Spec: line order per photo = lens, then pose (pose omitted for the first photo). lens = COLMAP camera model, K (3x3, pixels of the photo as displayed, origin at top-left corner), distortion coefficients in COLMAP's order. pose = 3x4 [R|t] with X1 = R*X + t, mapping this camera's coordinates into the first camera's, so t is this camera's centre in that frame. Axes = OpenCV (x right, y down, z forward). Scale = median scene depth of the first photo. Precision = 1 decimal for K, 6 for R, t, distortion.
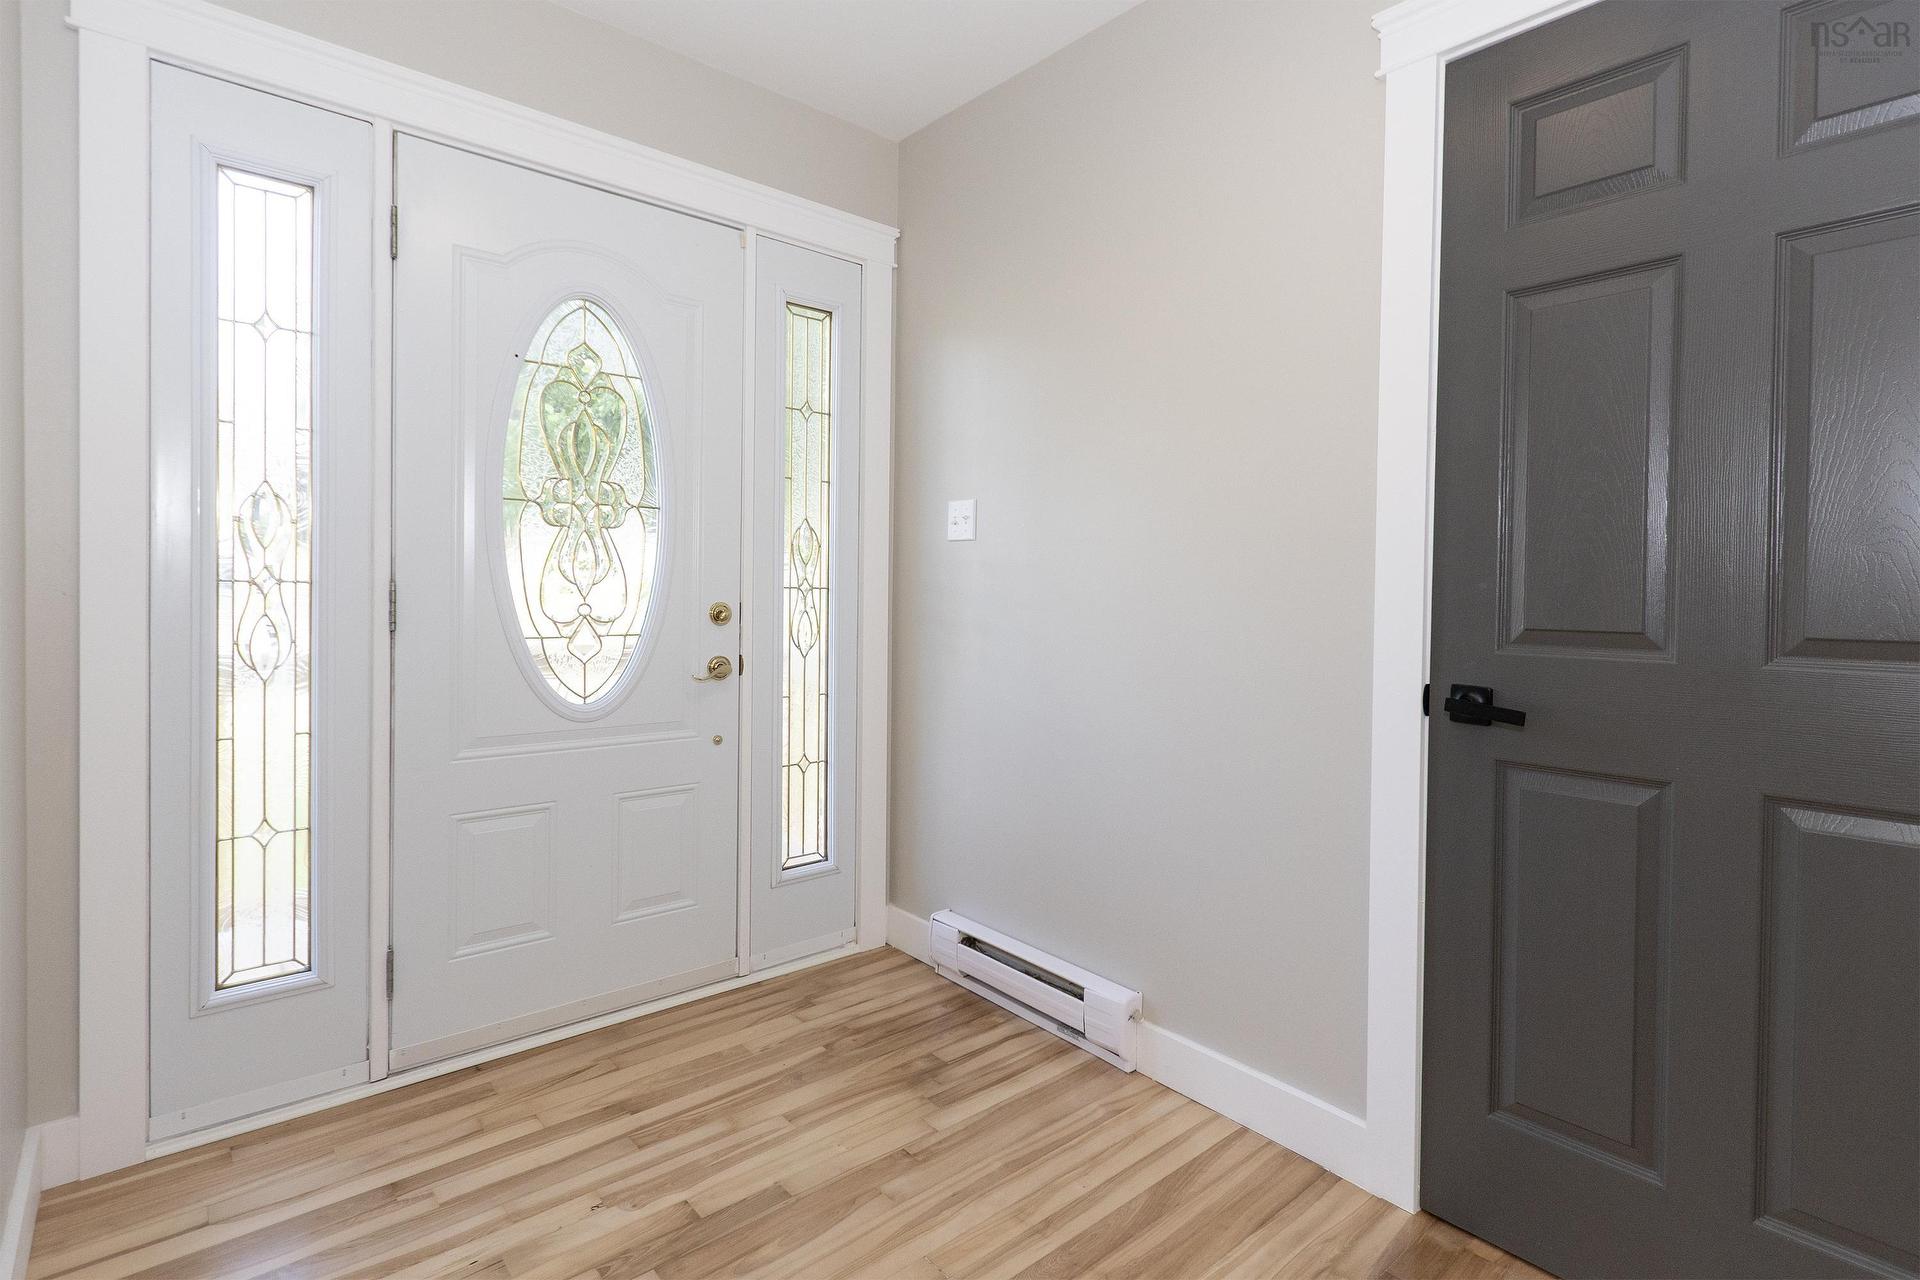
lens RADIAL K [[923.9, 0, 962.8], [0, 923.9, 604.8], [0, 0, 1]] dist [0.003330, 0.000369]
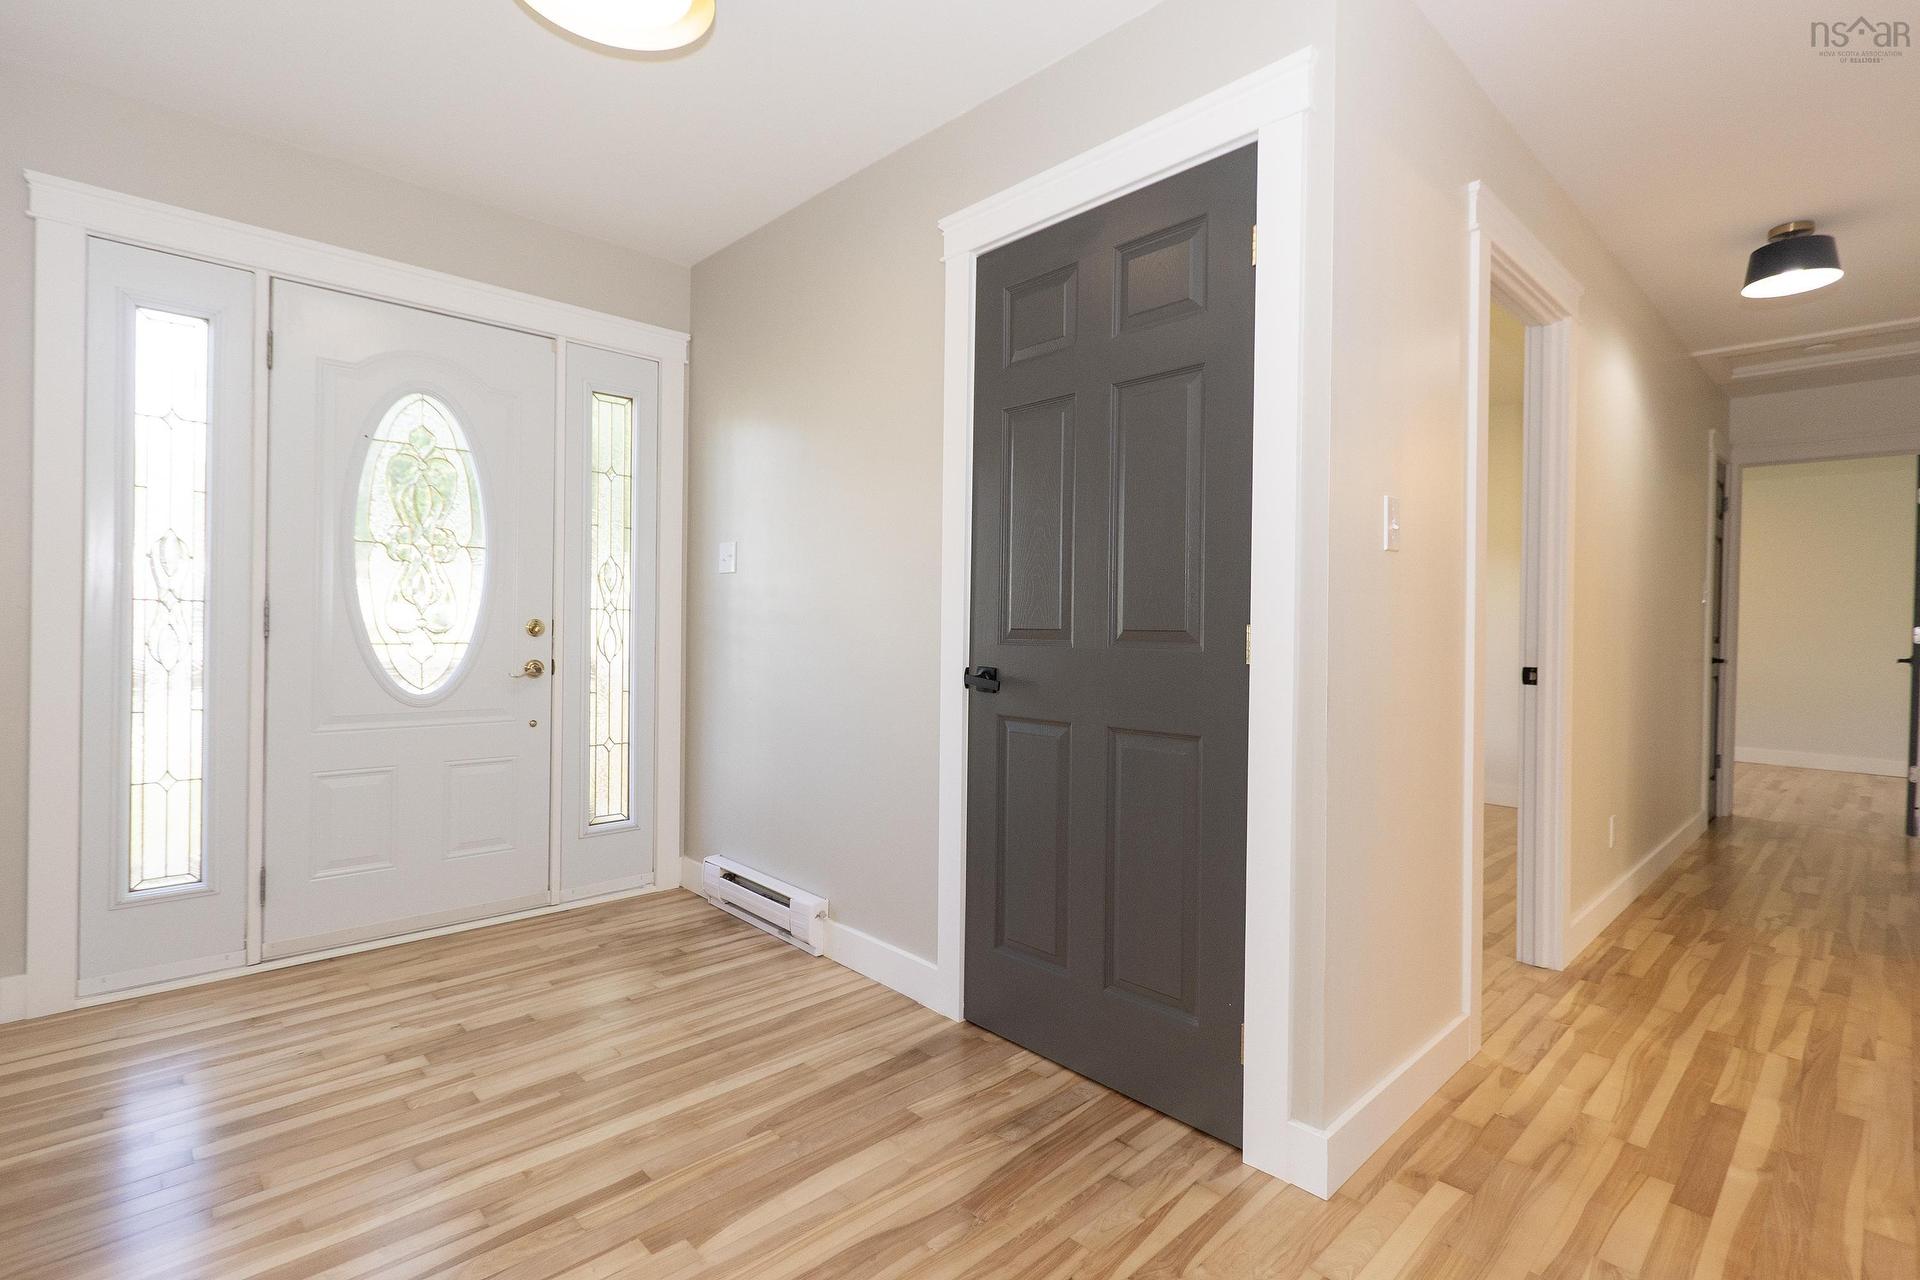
lens RADIAL K [[890.7, 0, 957.8], [0, 890.7, 627.6], [0, 0, 1]] dist [-0.001582, 0.000798]
pose [[0.999020, -0.001328, 0.044241, 0.330660], [0.001961, 0.999896, -0.014269, 0.033199], [-0.044217, 0.014342, 0.998919, -0.346011]]
